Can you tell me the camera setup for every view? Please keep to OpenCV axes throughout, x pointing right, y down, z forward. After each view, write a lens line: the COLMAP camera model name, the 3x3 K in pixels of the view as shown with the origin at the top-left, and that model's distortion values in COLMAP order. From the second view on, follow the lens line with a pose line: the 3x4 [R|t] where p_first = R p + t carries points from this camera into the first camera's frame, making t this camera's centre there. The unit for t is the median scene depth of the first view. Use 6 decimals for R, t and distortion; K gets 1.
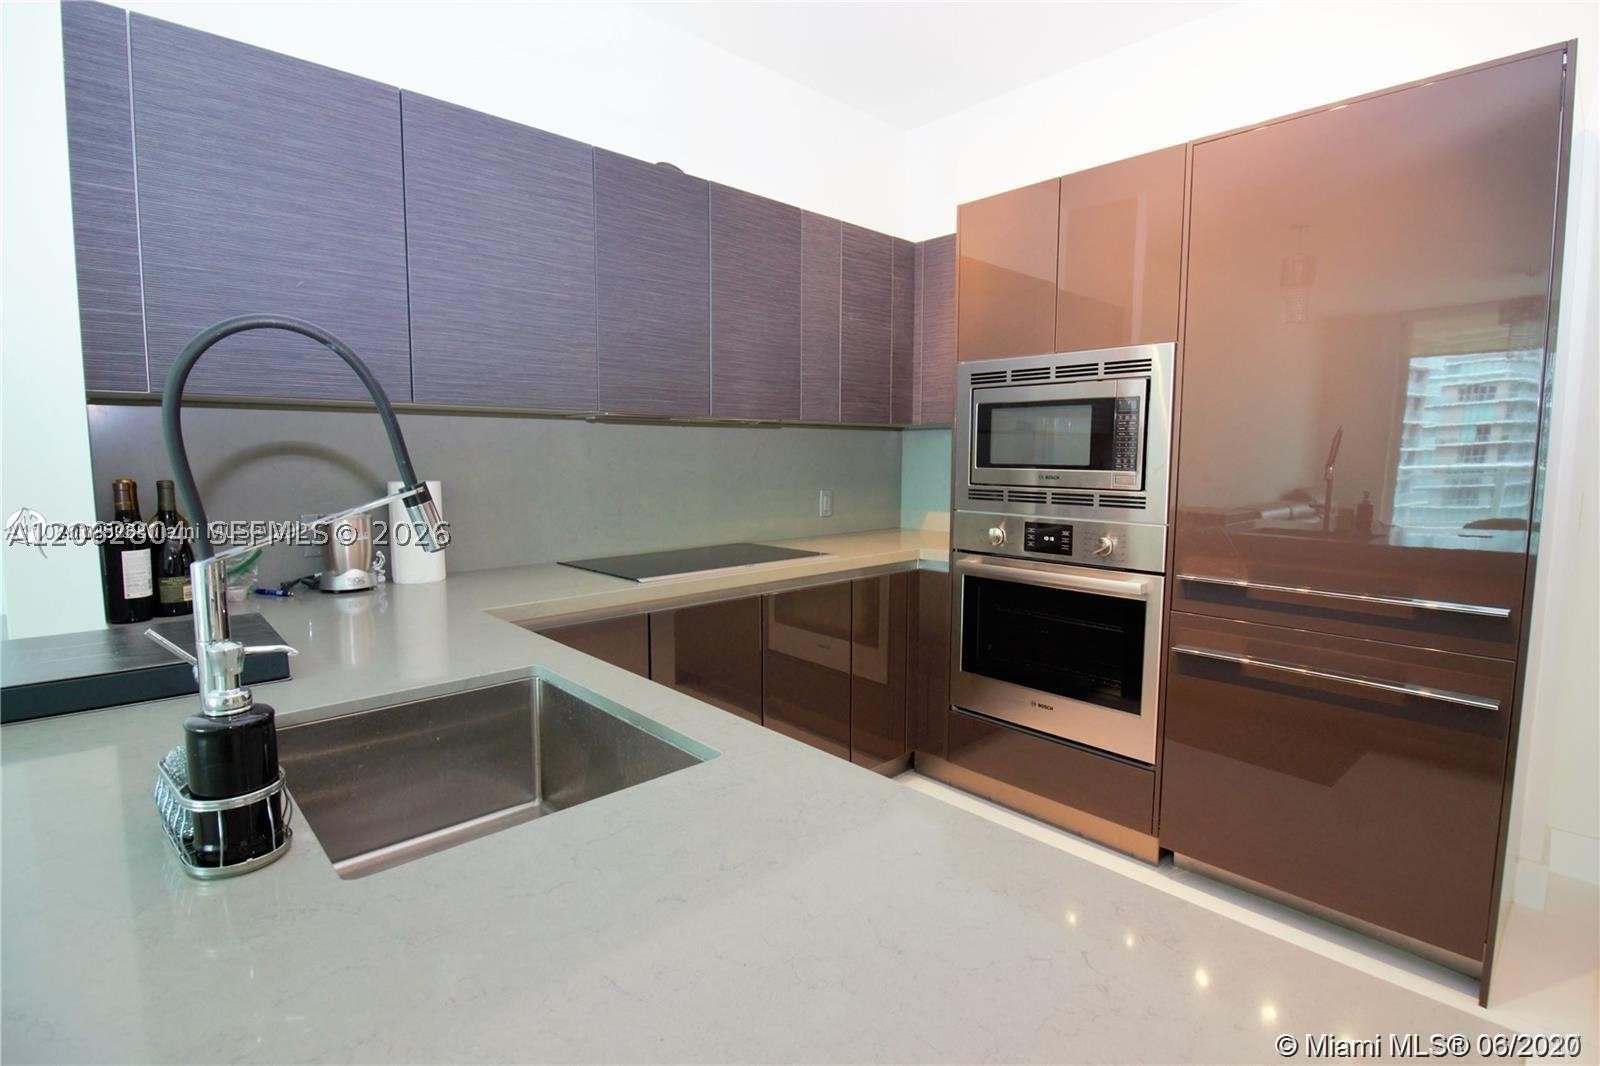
lens RADIAL K [[765.3, 0, 808.0], [0, 765.3, 525.8], [0, 0, 1]] dist [0.001150, -0.013565]
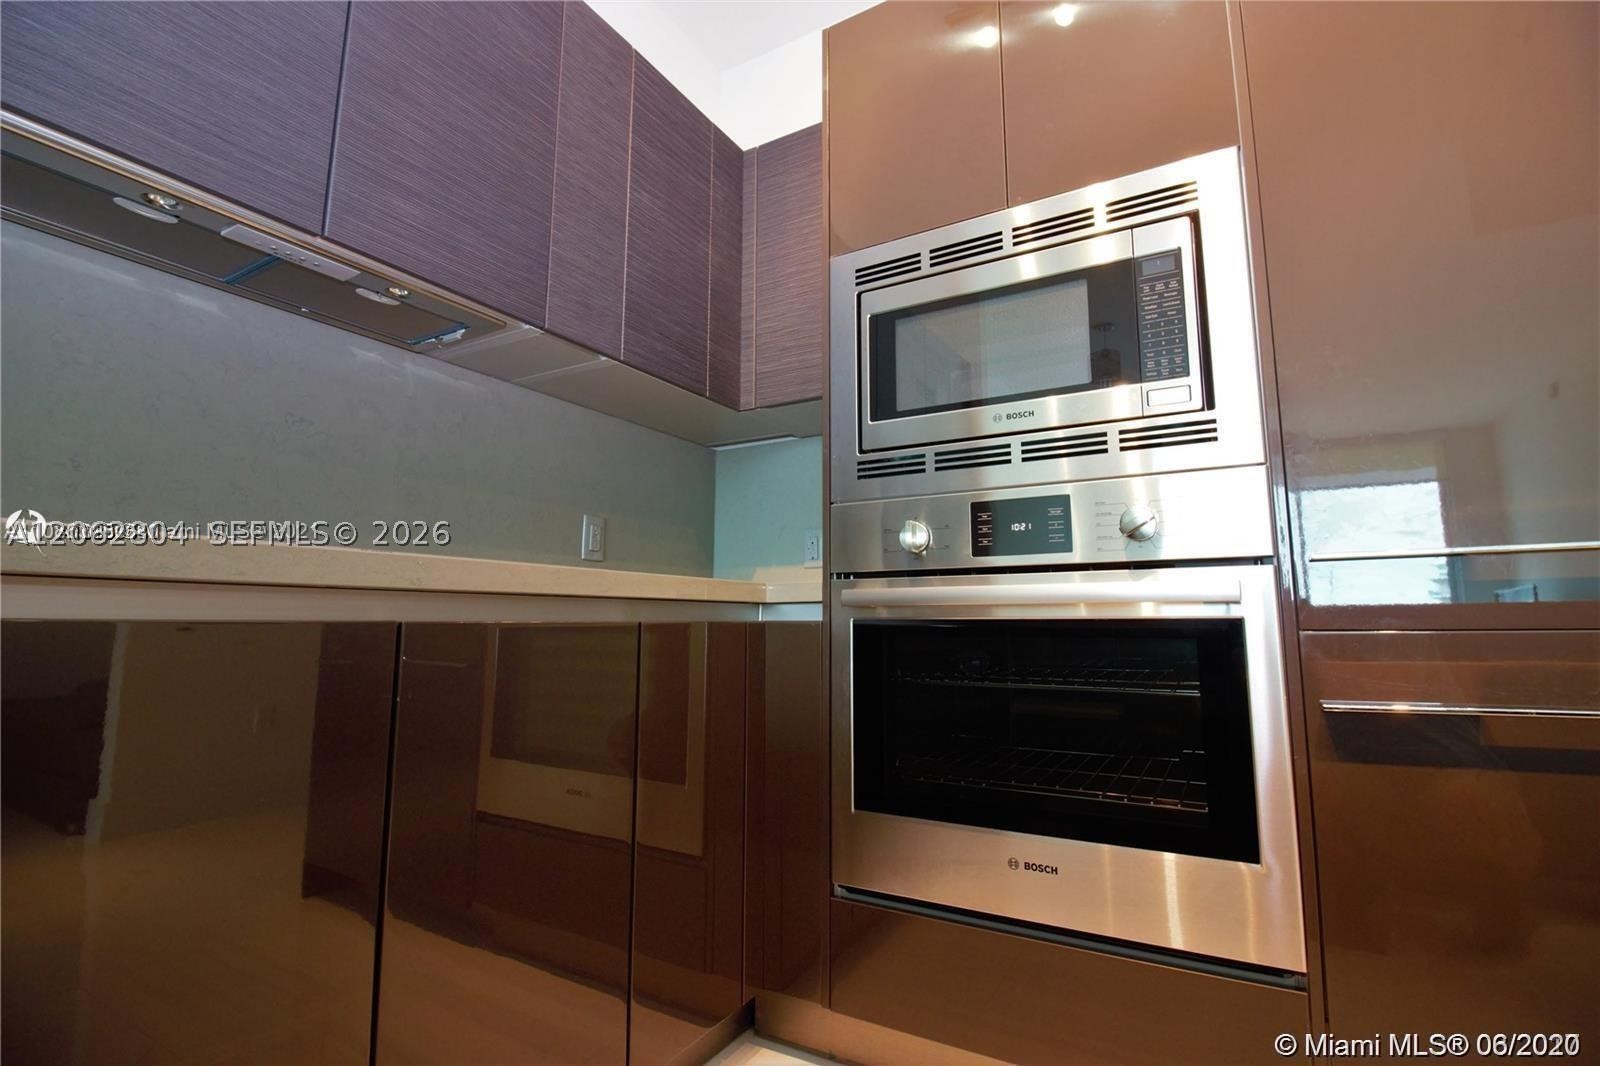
lens RADIAL K [[755.7, 0, 811.2], [0, 755.7, 518.9], [0, 0, 1]] dist [-0.001646, -0.014354]
pose [[0.957727, 0.035611, 0.285465, 0.023395], [0.031715, 0.973190, -0.227804, 0.123378], [-0.285925, 0.227228, 0.930921, 0.536646]]
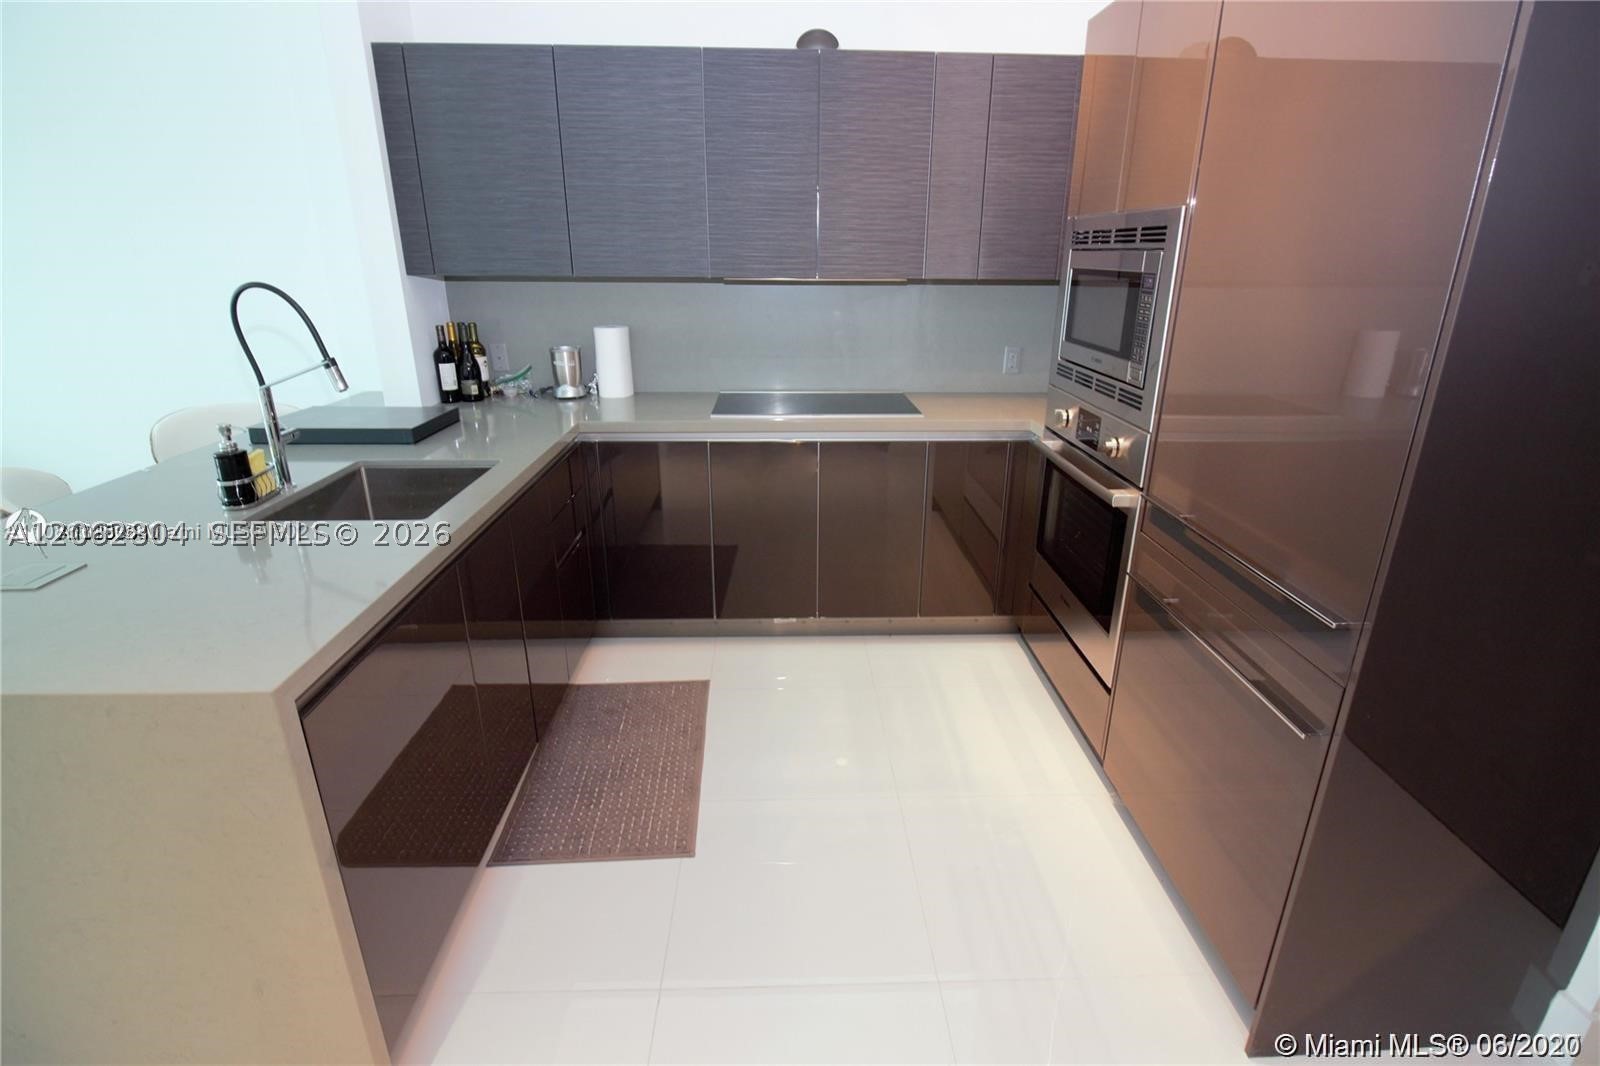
lens RADIAL K [[765.3, 0, 808.0], [0, 765.3, 525.8], [0, 0, 1]] dist [0.001150, -0.013565]
pose [[0.753118, 0.222902, -0.618973, 0.635082], [-0.067377, 0.962038, 0.264467, -0.088004], [0.654426, -0.157470, 0.739547, 0.090499]]
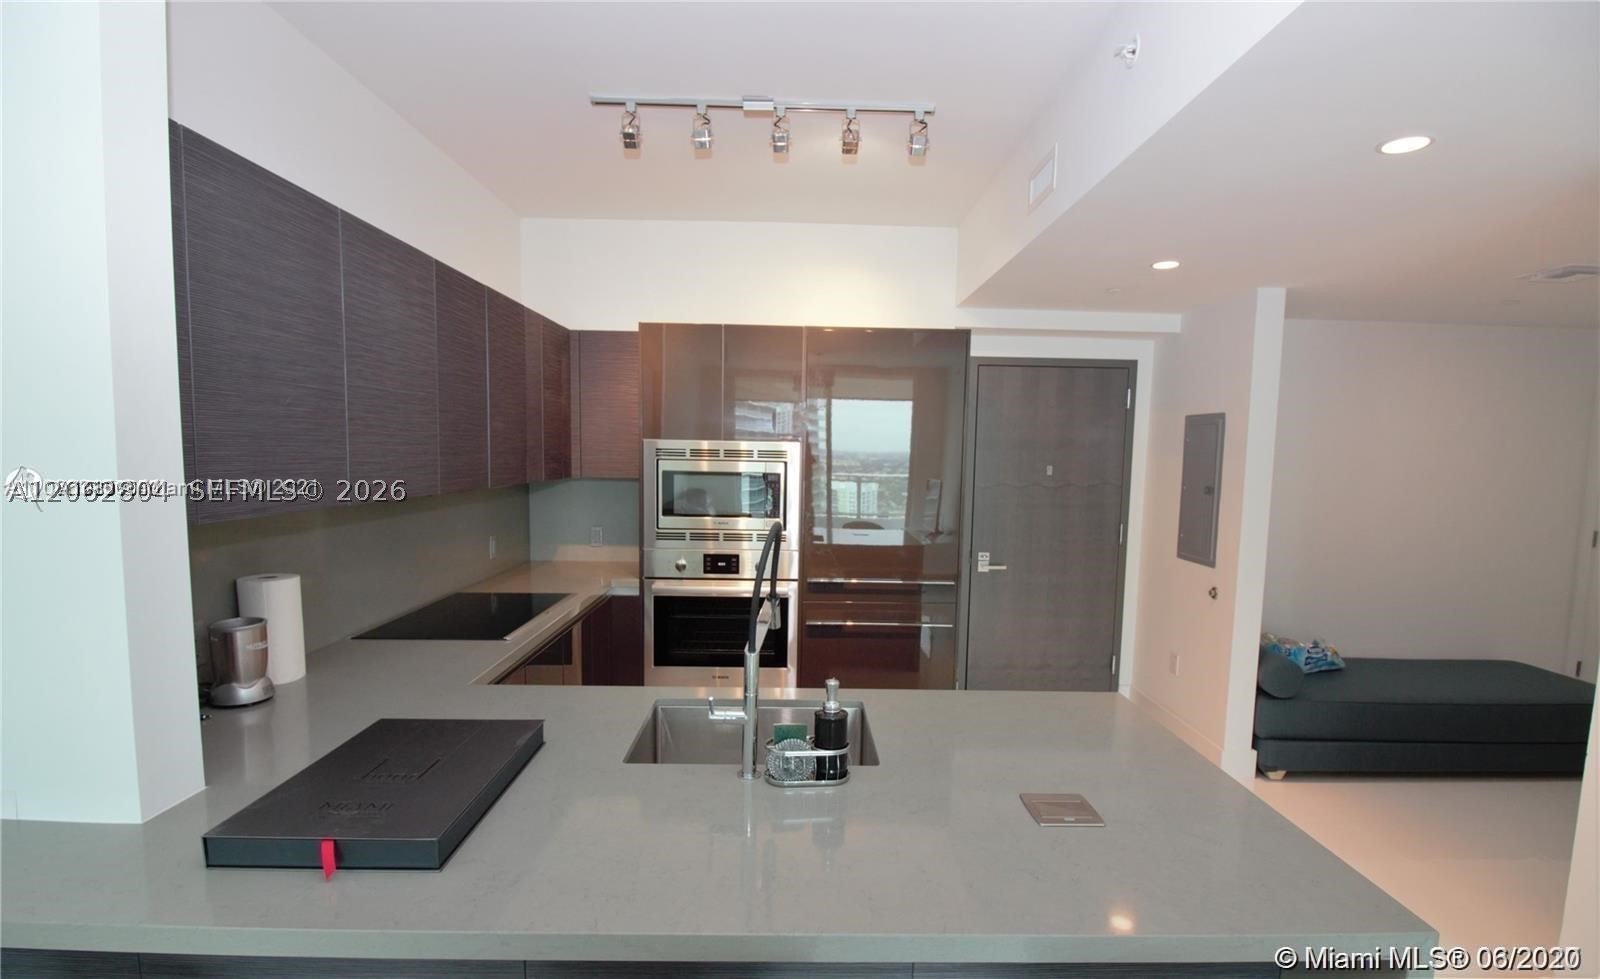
lens RADIAL K [[762.1, 0, 815.0], [0, 762.1, 521.5], [0, 0, 1]] dist [0.000752, 0.000068]
pose [[0.669386, -0.061665, 0.740351, -0.638057], [0.055378, 0.997918, 0.033048, -0.102166], [-0.740848, 0.018877, 0.671407, -0.125939]]
